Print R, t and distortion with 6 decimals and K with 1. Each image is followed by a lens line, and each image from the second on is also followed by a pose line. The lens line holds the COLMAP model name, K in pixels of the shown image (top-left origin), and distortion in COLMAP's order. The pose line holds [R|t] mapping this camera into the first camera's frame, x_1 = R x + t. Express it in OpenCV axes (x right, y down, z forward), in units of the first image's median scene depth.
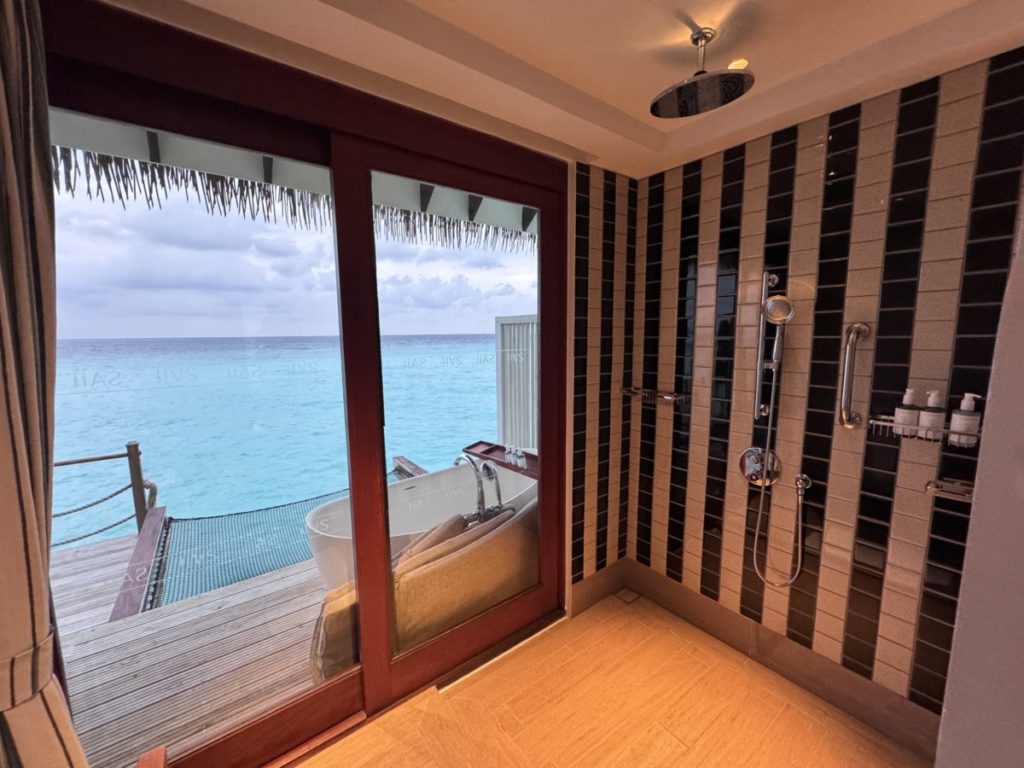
lens RADIAL K [[408.3, 0, 511.7], [0, 408.3, 387.3], [0, 0, 1]] dist [0.001224, -0.000025]
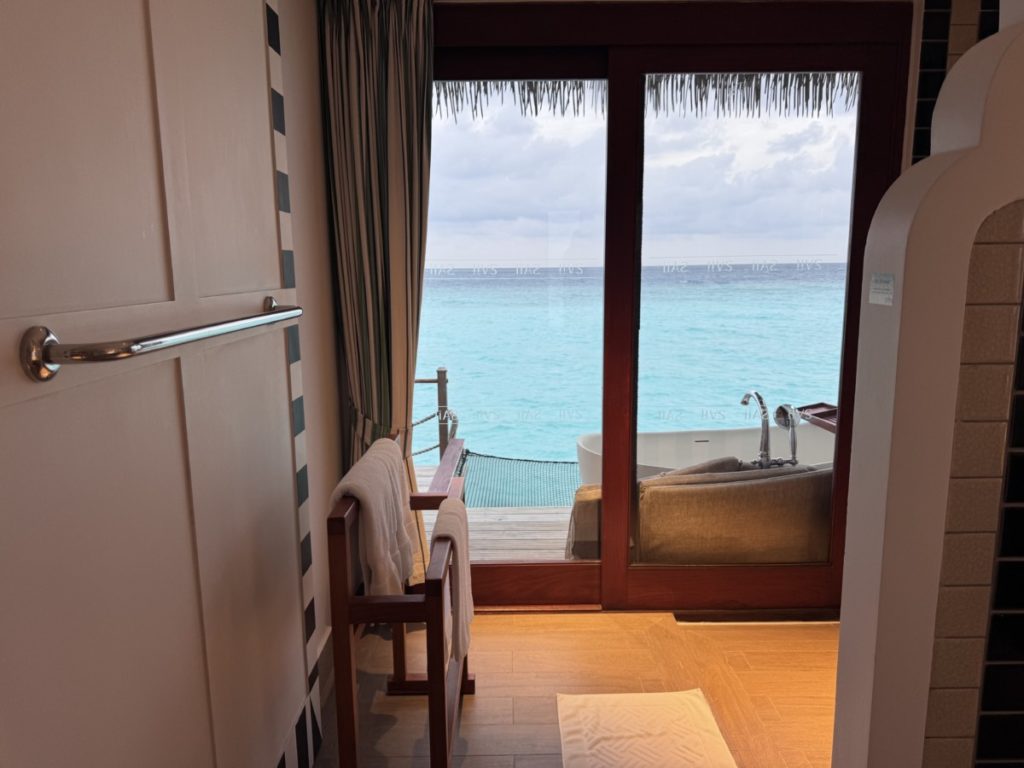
lens RADIAL K [[714.9, 0, 511.1], [0, 714.9, 398.0], [0, 0, 1]] dist [0.041589, -0.004171]
pose [[0.797490, 0.109515, -0.593309, 0.277711], [-0.073190, 0.993686, 0.085040, 0.074882], [0.598876, -0.024394, 0.800470, -0.337453]]
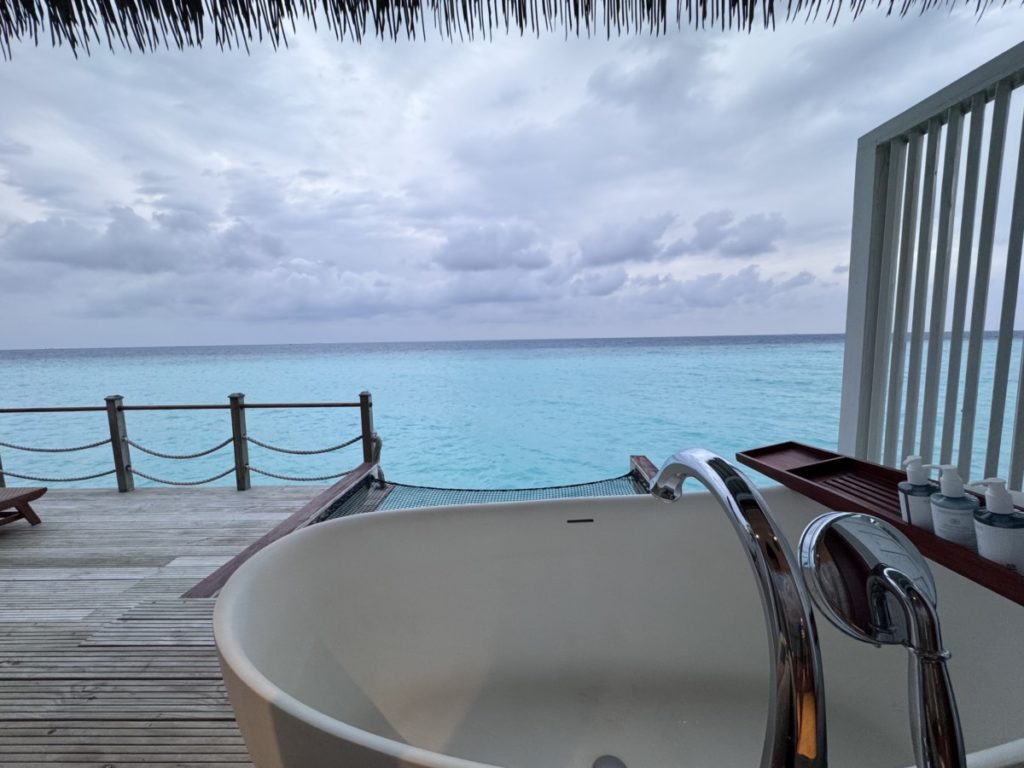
lens RADIAL K [[414.5, 0, 504.7], [0, 414.5, 382.9], [0, 0, 1]] dist [0.000752, 0.000097]
pose [[0.776610, 0.062550, -0.626869, -0.055723], [-0.068818, 0.997527, 0.014277, 0.109141], [0.626212, 0.032052, 0.778994, 0.637649]]
